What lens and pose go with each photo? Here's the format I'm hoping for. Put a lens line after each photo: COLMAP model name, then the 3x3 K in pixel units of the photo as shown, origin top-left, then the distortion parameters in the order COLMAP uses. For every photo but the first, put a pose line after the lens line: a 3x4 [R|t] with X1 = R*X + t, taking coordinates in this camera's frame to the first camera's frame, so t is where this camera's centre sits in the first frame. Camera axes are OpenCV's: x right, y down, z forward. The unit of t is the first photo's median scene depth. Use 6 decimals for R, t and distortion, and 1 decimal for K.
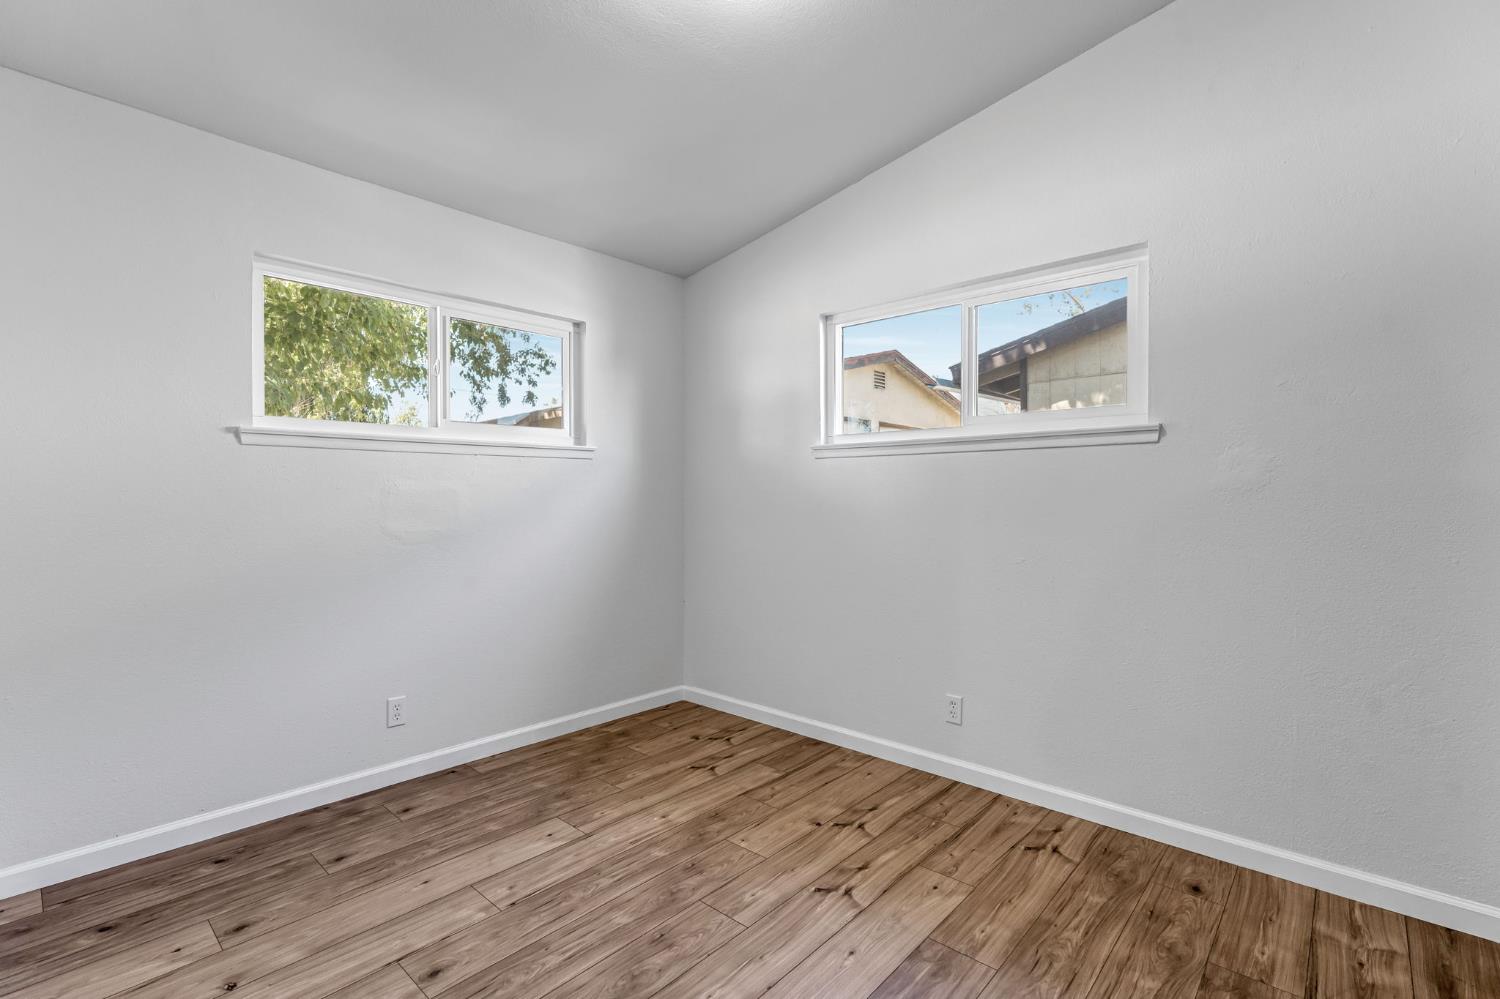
lens RADIAL K [[686.3, 0, 749.6], [0, 686.3, 494.8], [0, 0, 1]] dist [-0.008456, 0.004105]
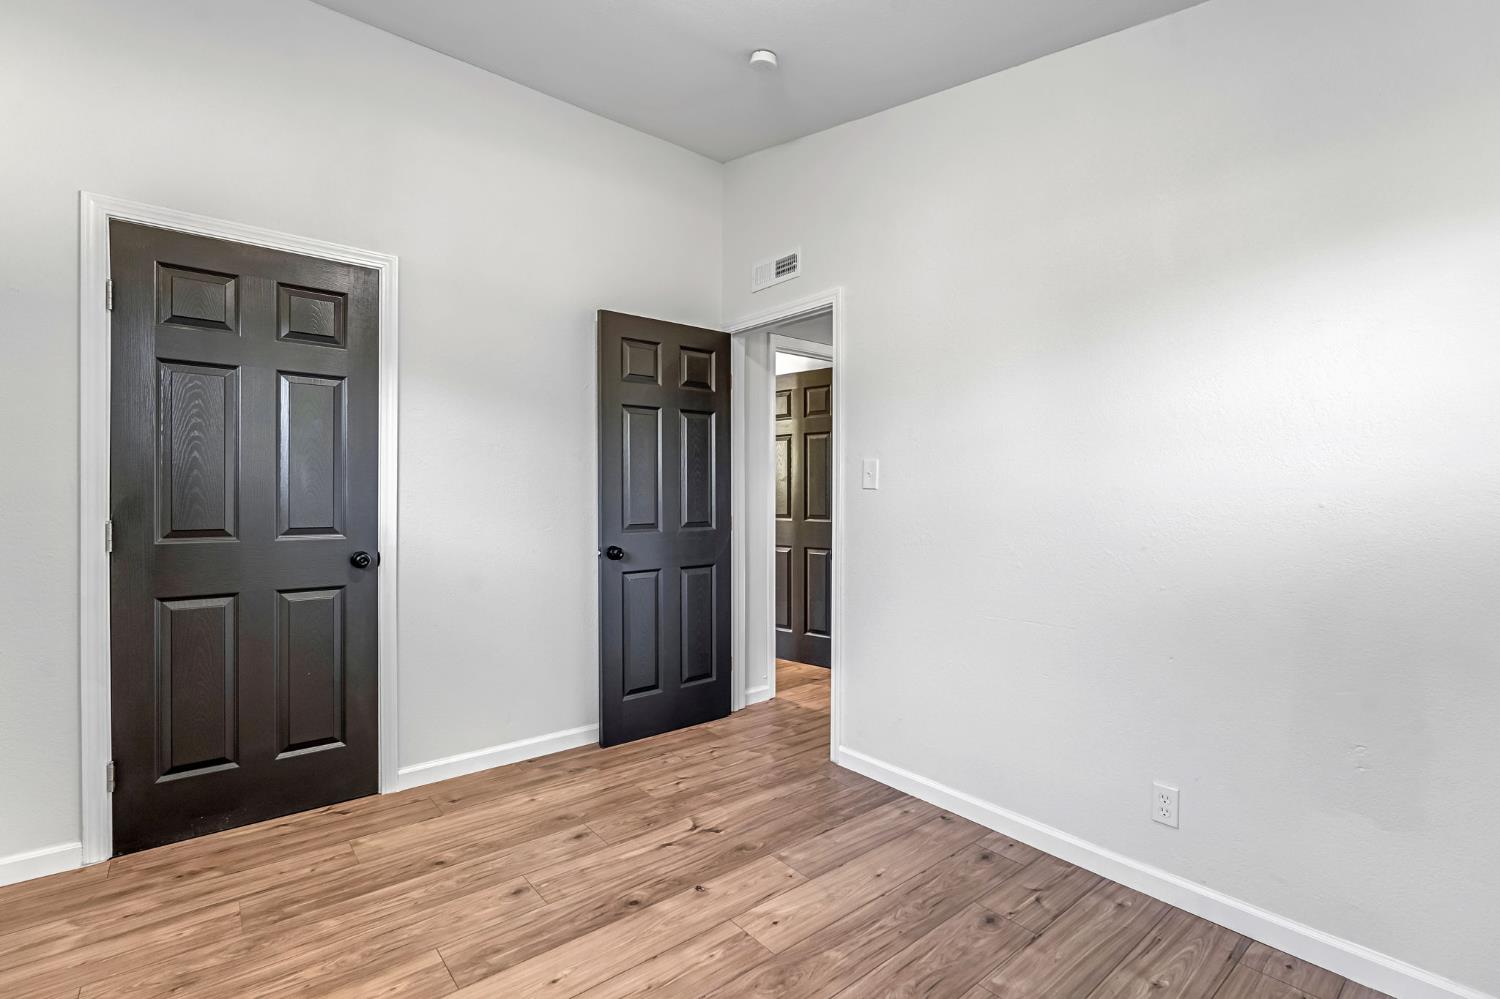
lens RADIAL K [[686.3, 0, 743.3], [0, 686.3, 499.1], [0, 0, 1]] dist [-0.008456, 0.004105]
pose [[-0.988199, -0.007592, 0.152987, -0.249188], [-0.006455, 0.999948, 0.007928, -0.001991], [-0.153039, 0.006847, -0.988196, 1.905525]]
